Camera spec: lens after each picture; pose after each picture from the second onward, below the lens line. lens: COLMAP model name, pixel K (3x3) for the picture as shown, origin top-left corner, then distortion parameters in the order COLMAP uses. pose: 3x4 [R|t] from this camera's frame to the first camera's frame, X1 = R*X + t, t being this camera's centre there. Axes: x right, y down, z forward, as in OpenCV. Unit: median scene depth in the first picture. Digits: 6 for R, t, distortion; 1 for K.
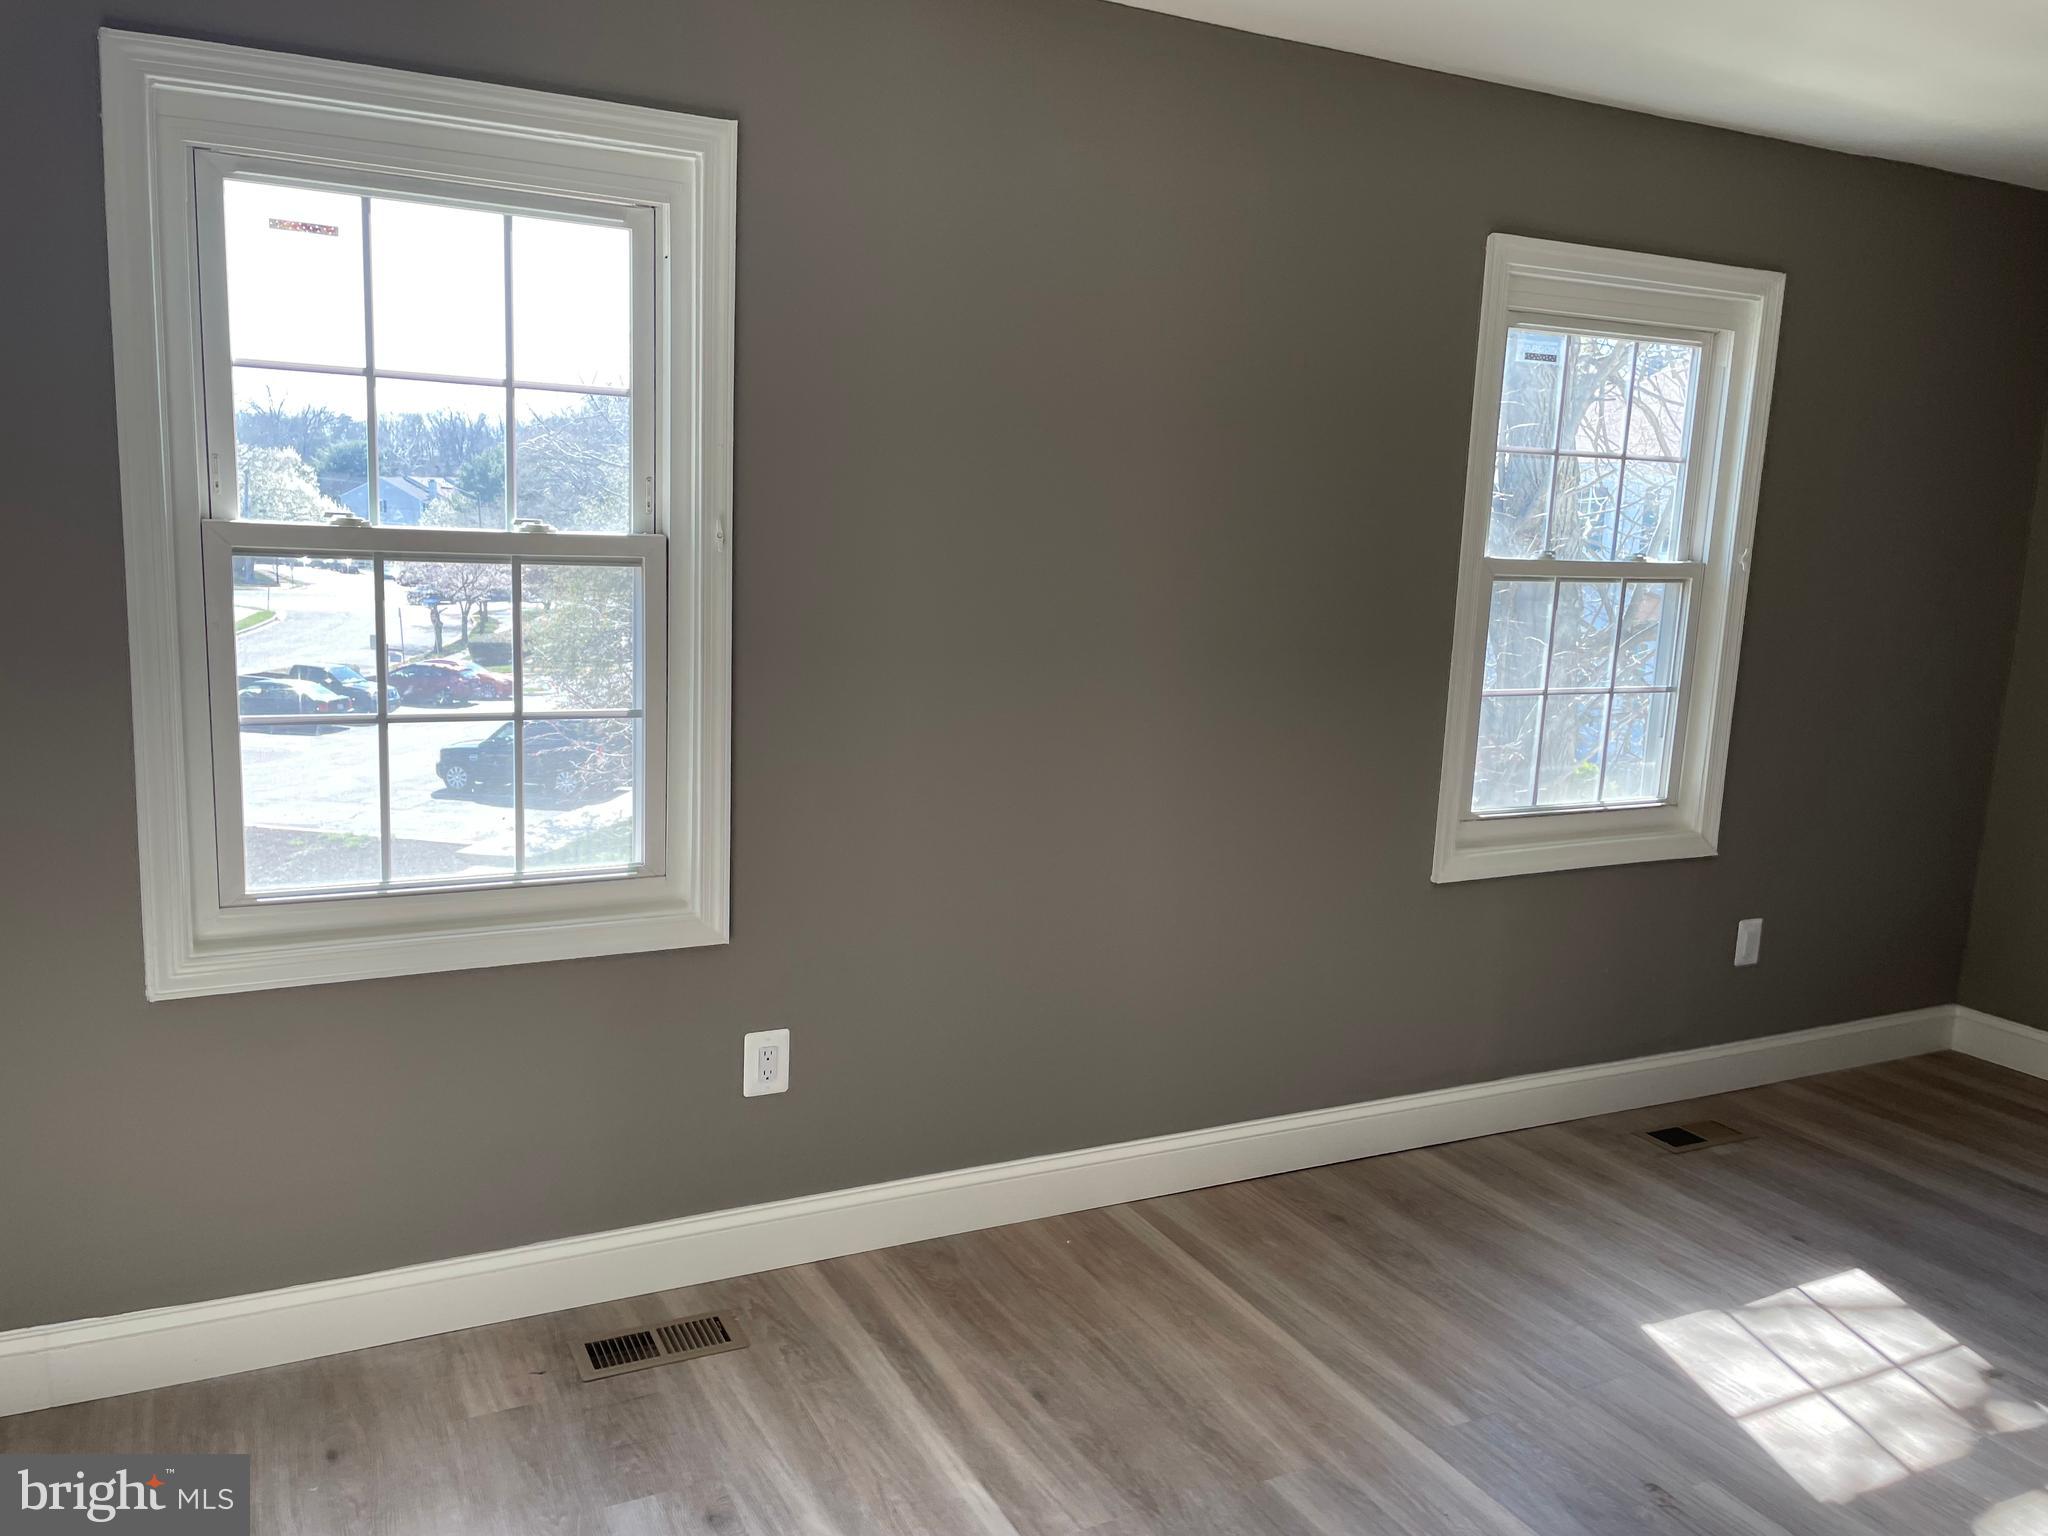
lens RADIAL K [[1557.6, 0, 1021.8], [0, 1557.6, 765.5], [0, 0, 1]] dist [0.106073, -0.138070]
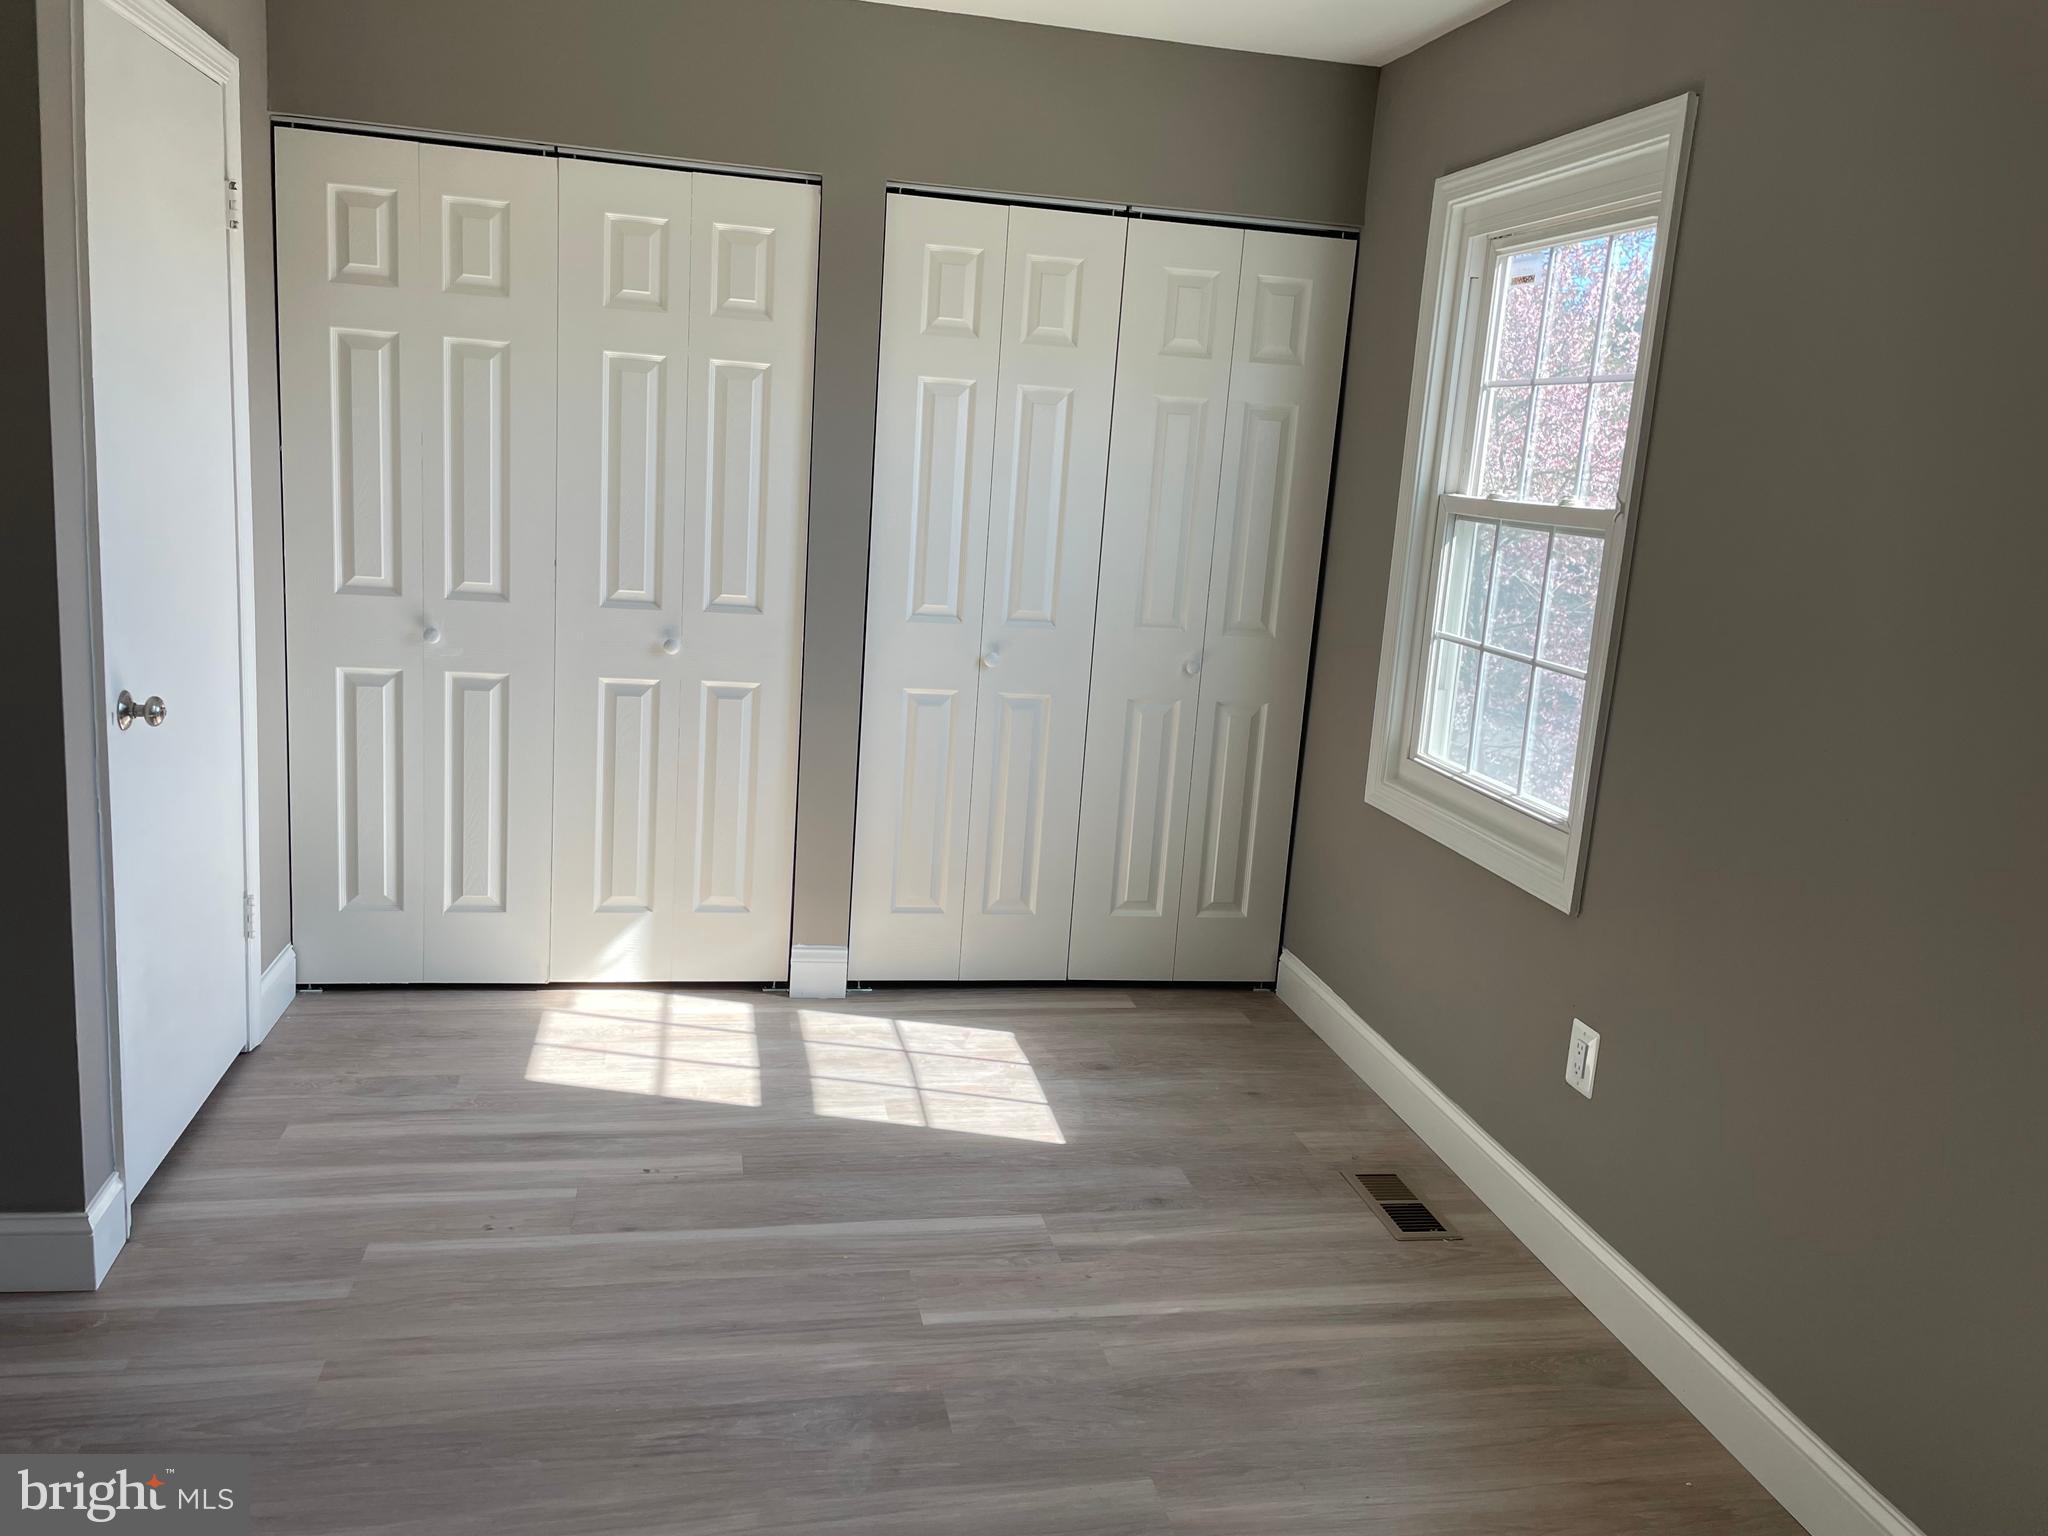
lens RADIAL K [[1557.6, 0, 1021.8], [0, 1557.6, 765.5], [0, 0, 1]] dist [0.106073, -0.138070]
pose [[-0.271365, 0.129594, -0.953712, 0.955020], [-0.238111, 0.951052, 0.196984, -0.103521], [0.932558, 0.280544, -0.227225, 0.975101]]
